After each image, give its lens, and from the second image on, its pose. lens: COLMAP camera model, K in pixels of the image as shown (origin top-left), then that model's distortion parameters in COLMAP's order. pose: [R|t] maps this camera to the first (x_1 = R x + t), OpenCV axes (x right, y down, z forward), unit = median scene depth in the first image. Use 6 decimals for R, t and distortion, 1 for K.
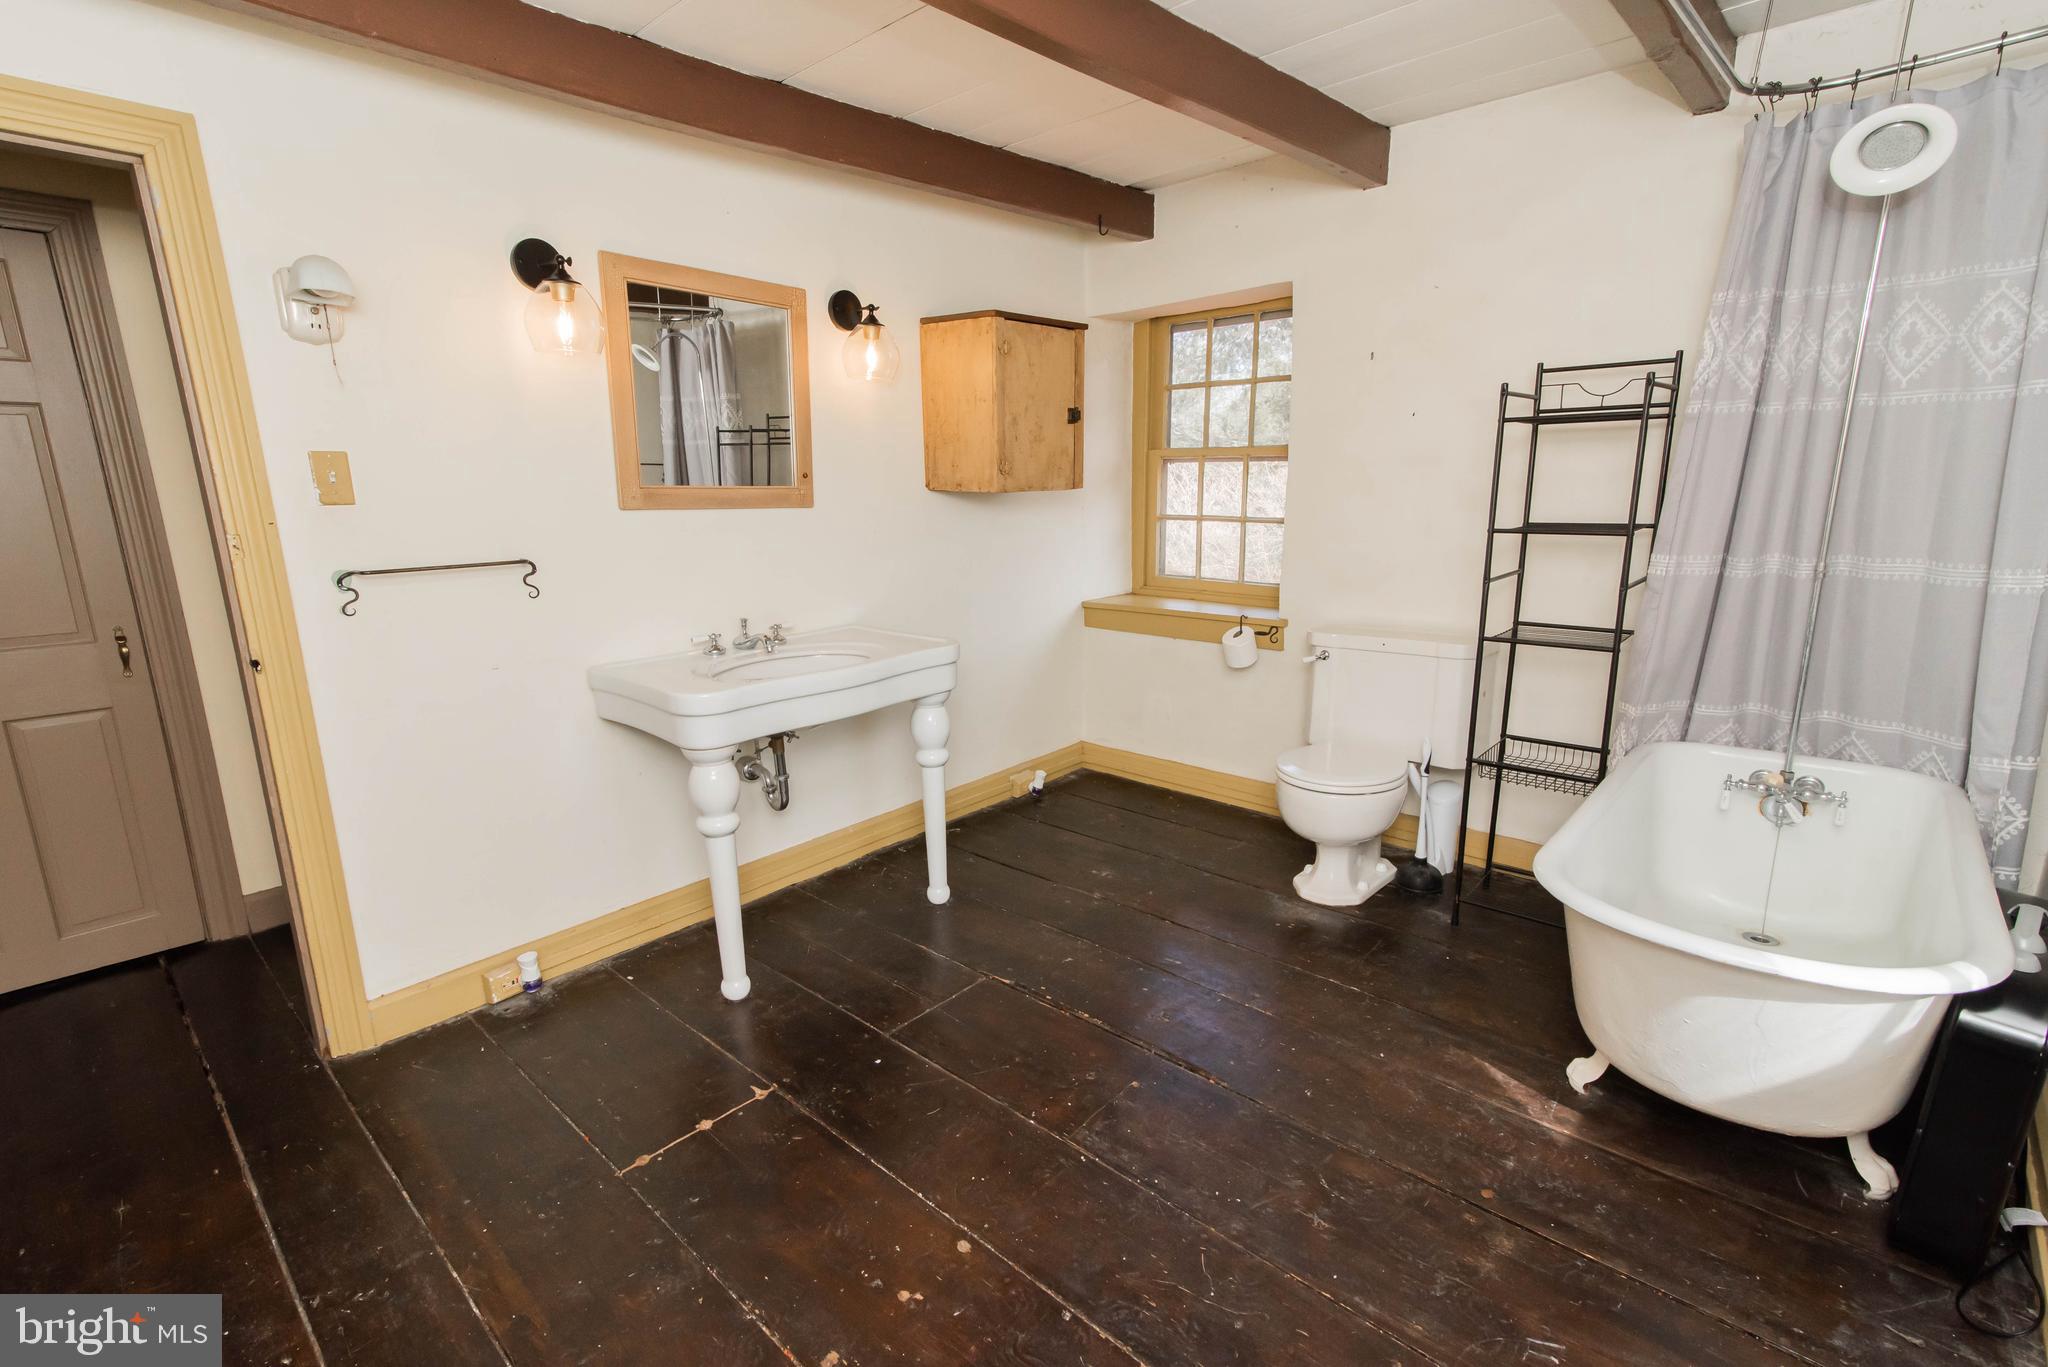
lens RADIAL K [[975.3, 0, 1054.7], [0, 975.3, 705.7], [0, 0, 1]] dist [0.009744, 0.000290]
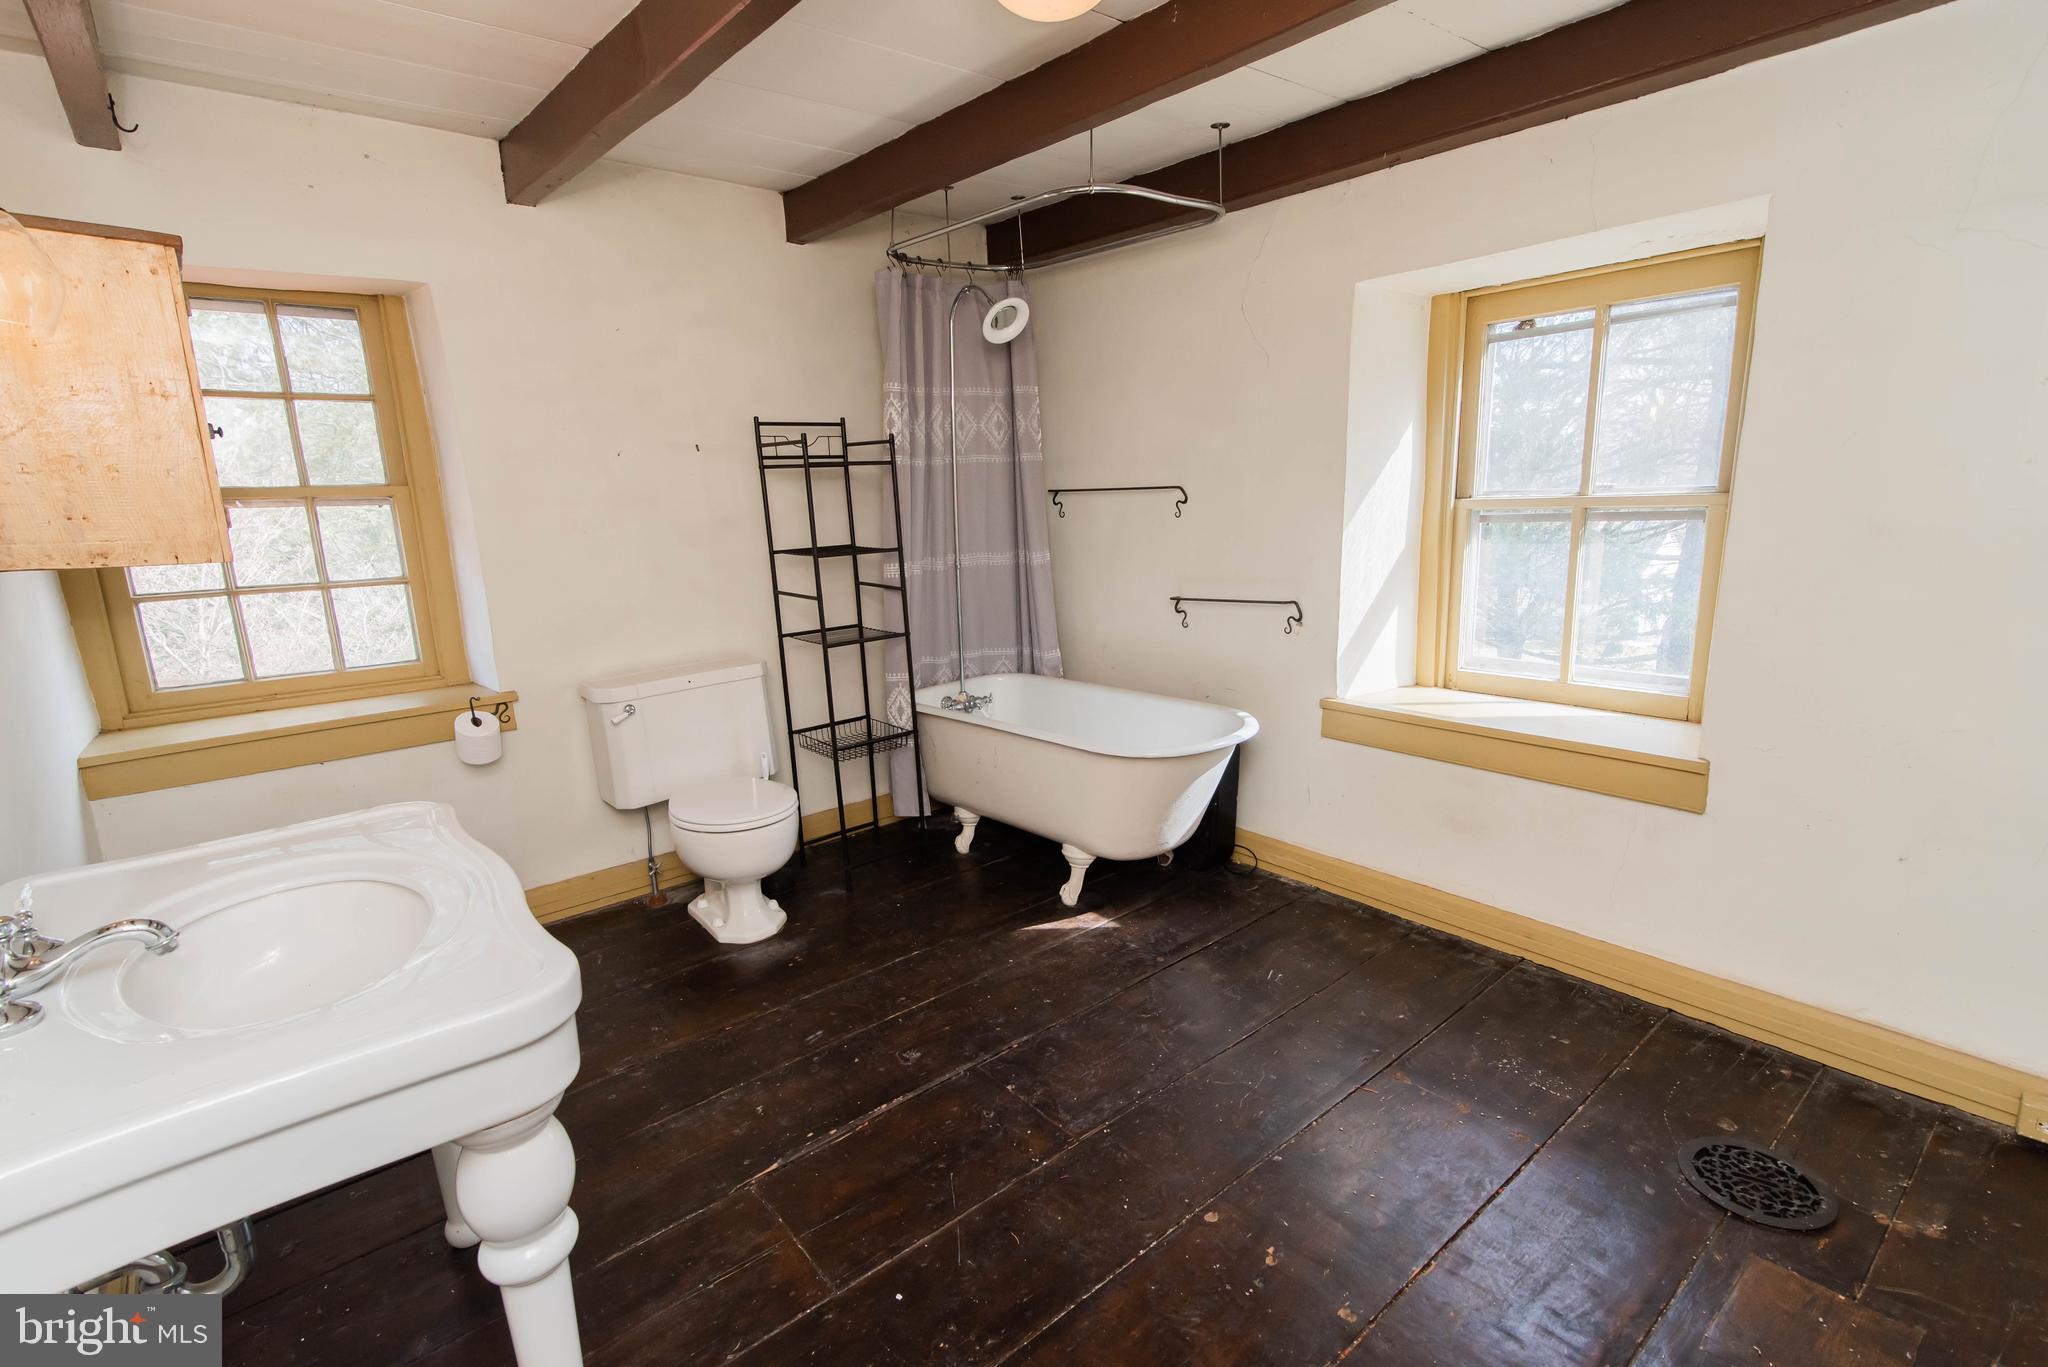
lens RADIAL K [[961.5, 0, 1034.8], [0, 961.5, 693.0], [0, 0, 1]] dist [-0.000143, -0.000039]
pose [[0.122621, -0.200154, 0.972061, -0.767047], [0.261815, 0.951280, 0.162848, -0.157694], [-0.957297, 0.234531, 0.169050, 0.658176]]
